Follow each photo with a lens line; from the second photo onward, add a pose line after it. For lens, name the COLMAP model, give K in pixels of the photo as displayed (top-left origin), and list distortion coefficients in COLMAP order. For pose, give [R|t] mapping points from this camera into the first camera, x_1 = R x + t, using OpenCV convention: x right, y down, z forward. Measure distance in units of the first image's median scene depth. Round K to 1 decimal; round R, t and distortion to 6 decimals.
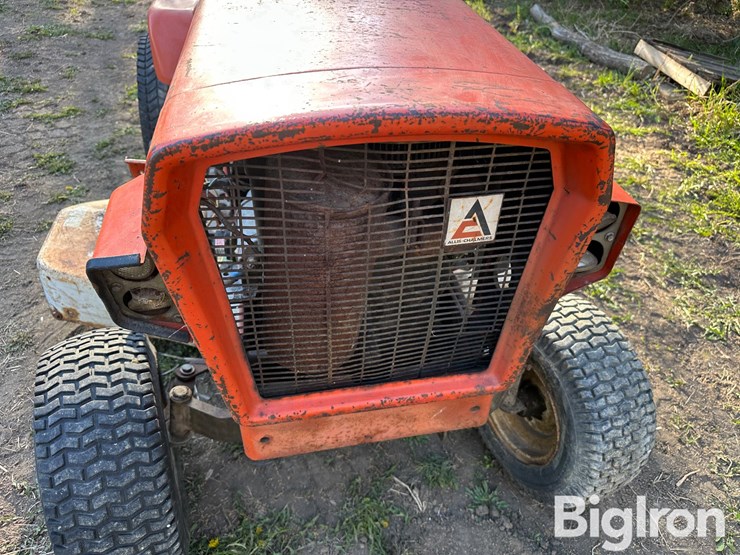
lens RADIAL K [[527.3, 0, 372.7], [0, 527.3, 270.3], [0, 0, 1]] dist [0.039686, -0.058742]
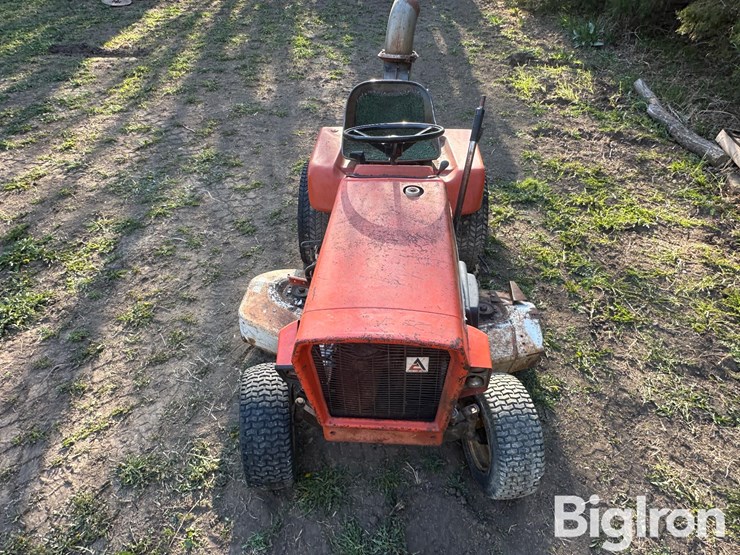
lens RADIAL K [[490.4, 0, 370.3], [0, 490.4, 276.0], [0, 0, 1]] dist [-0.000435, -0.003115]
pose [[0.964224, 0.119703, -0.236525, 0.248239], [-0.113502, 0.992744, 0.039710, -0.299987], [0.239562, -0.011443, 0.970814, -0.659398]]
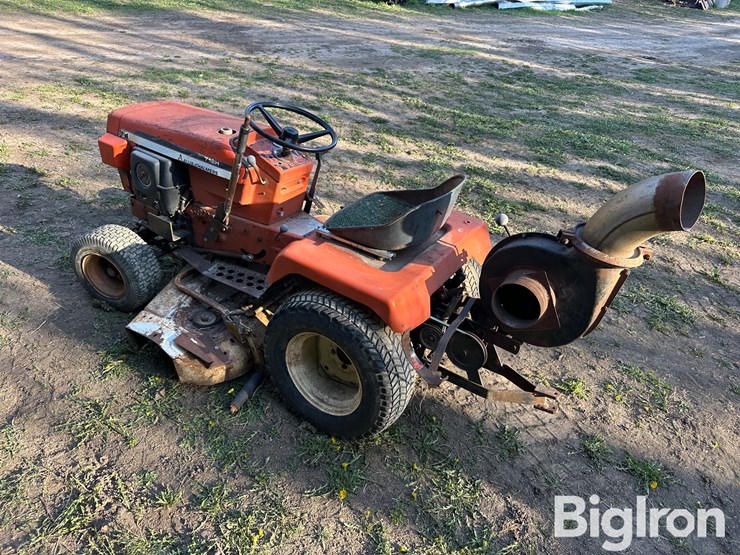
lens RADIAL K [[527.3, 0, 374.8], [0, 527.3, 275.1], [0, 0, 1]] dist [0.039686, -0.058742]
pose [[-0.693532, 0.264934, -0.669943, 1.145647], [-0.537949, 0.428098, 0.726184, -2.138174], [0.479192, 0.864027, -0.154379, 1.991229]]
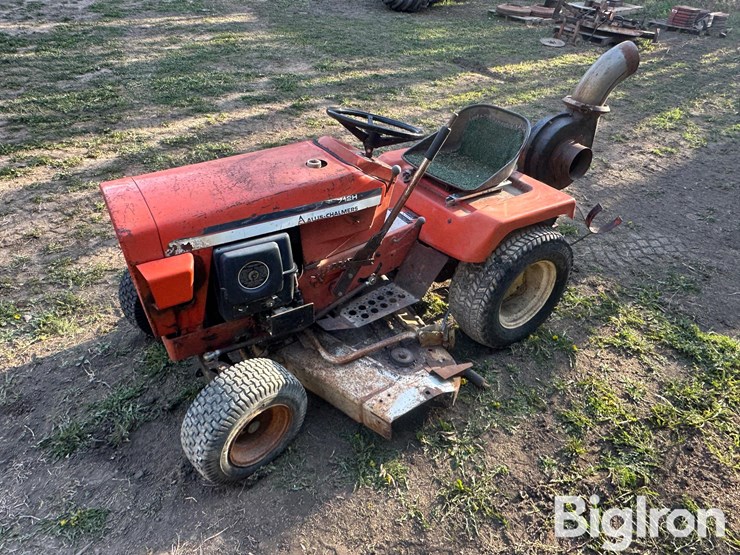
lens RADIAL K [[490.4, 0, 371.2], [0, 490.4, 280.5], [0, 0, 1]] dist [-0.000435, -0.003115]
pose [[0.364983, 0.506304, -0.781309, 1.472416], [-0.589762, 0.775085, 0.226768, -0.692299], [0.720394, 0.378020, 0.581492, 0.232908]]
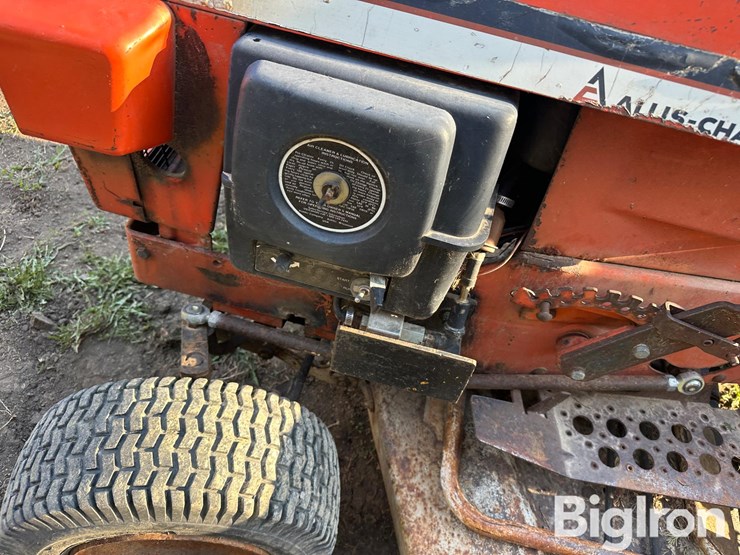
lens RADIAL K [[527.3, 0, 375.2], [0, 527.3, 280.0], [0, 0, 1]] dist [0.039686, -0.058742]
pose [[-0.355206, 0.602557, -0.714671, 0.568207], [-0.706504, 0.327574, 0.627333, -0.457442], [0.612112, 0.727750, 0.309353, 0.758062]]
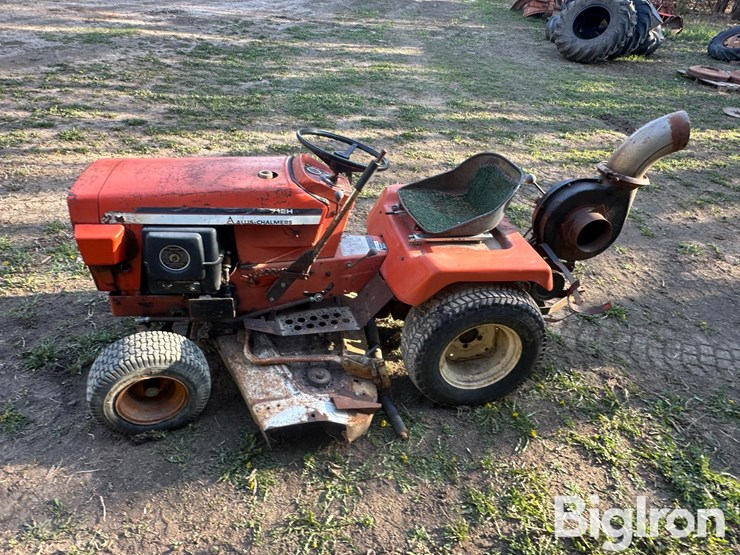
lens RADIAL K [[490.4, 0, 370.8], [0, 490.4, 276.8], [0, 0, 1]] dist [-0.000435, -0.003115]
pose [[-0.017723, 0.494056, -0.869249, 1.644855], [-0.679346, 0.631935, 0.373025, -1.182677], [0.733604, 0.597132, 0.324435, 0.803504]]
